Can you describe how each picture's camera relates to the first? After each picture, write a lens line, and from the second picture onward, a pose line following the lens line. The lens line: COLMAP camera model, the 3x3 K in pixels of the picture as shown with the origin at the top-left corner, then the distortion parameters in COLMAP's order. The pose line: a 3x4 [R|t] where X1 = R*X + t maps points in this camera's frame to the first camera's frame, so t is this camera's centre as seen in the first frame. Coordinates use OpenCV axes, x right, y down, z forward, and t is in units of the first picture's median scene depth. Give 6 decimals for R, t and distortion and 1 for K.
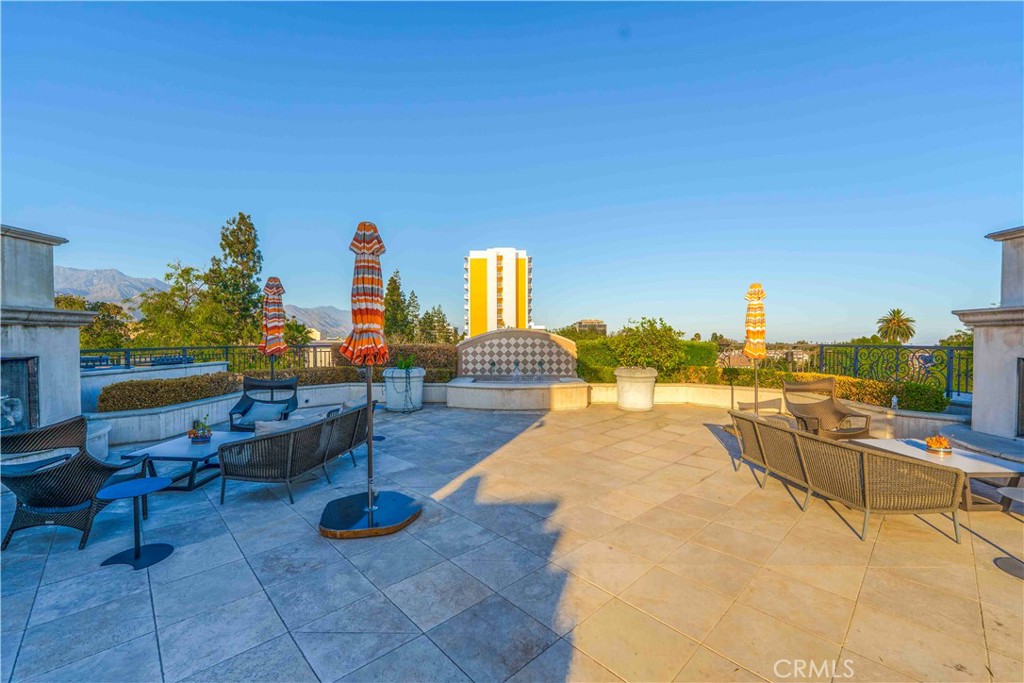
lens RADIAL K [[414.8, 0, 510.9], [0, 414.8, 341.5], [0, 0, 1]] dist [0.002307, -0.001821]
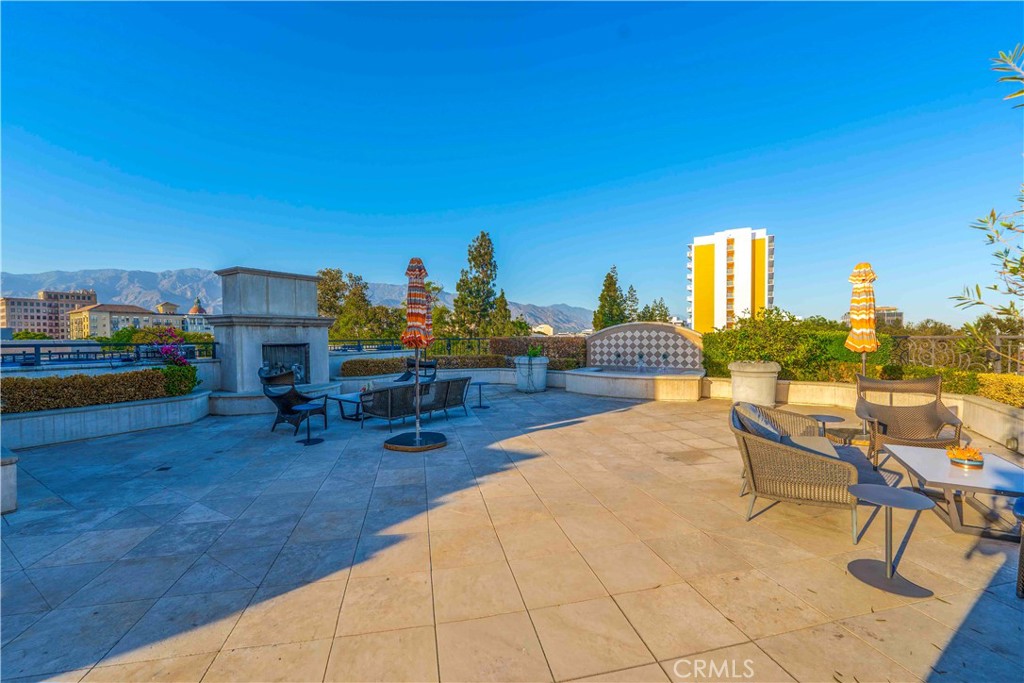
lens RADIAL K [[414.8, 0, 510.5], [0, 414.8, 342.0], [0, 0, 1]] dist [0.002307, -0.001821]
pose [[0.858403, 0.003751, -0.512962, 0.159817], [0.003330, 0.999911, 0.012886, 0.002783], [0.512965, -0.012769, 0.858315, -0.035670]]
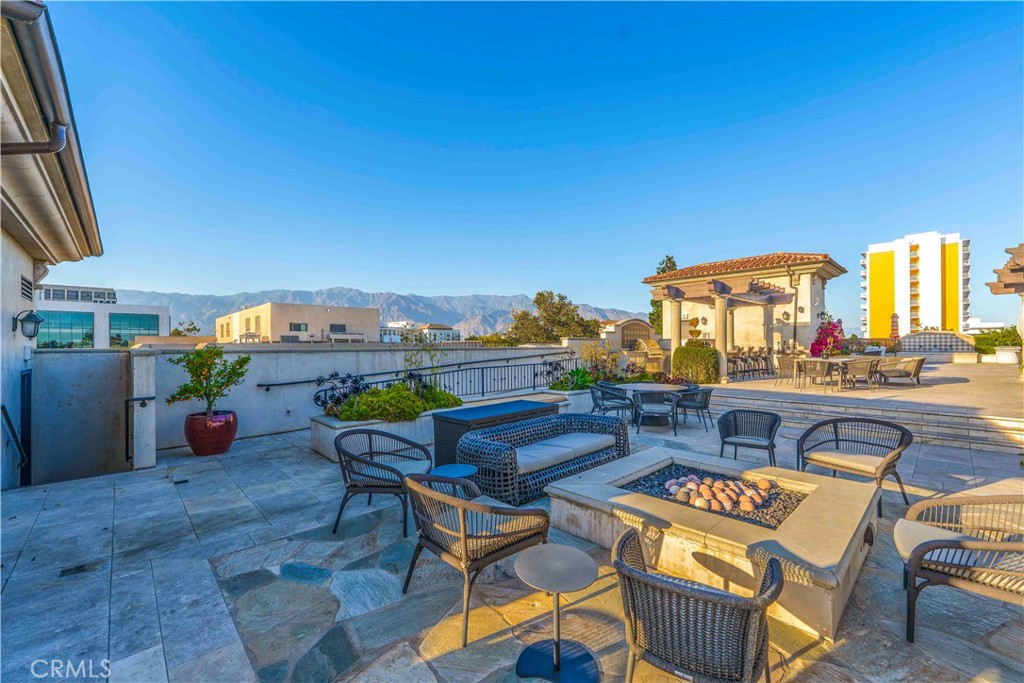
lens RADIAL K [[414.8, 0, 506.6], [0, 414.8, 343.9], [0, 0, 1]] dist [0.002307, -0.001821]
pose [[0.696995, -0.003705, -0.717066, 0.004410], [-0.000310, 0.999985, -0.005468, 0.032609], [0.717076, 0.004033, 0.696984, -1.368945]]
